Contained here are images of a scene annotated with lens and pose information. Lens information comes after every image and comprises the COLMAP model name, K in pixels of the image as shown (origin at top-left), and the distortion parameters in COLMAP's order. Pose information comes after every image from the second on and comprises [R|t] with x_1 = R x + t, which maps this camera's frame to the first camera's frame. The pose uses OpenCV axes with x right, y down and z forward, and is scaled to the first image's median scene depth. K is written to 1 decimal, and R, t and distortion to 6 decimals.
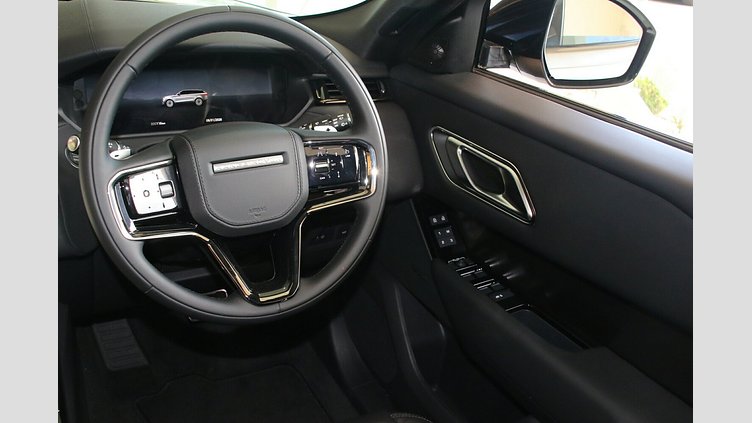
lens RADIAL K [[693.7, 0, 376.0], [0, 693.7, 211.5], [0, 0, 1]] dist [-0.131133, 0.002549]
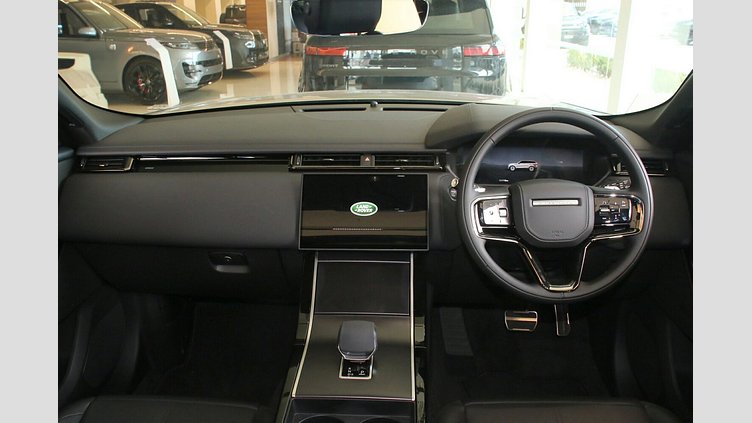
lens RADIAL K [[488.6, 0, 376.0], [0, 488.6, 211.5], [0, 0, 1]] dist [-0.000831, -0.000722]
pose [[0.842719, 0.104028, -0.528208, 0.066622], [-0.147838, 0.988151, -0.041254, 0.056560], [0.517658, 0.112854, 0.848112, -0.189932]]
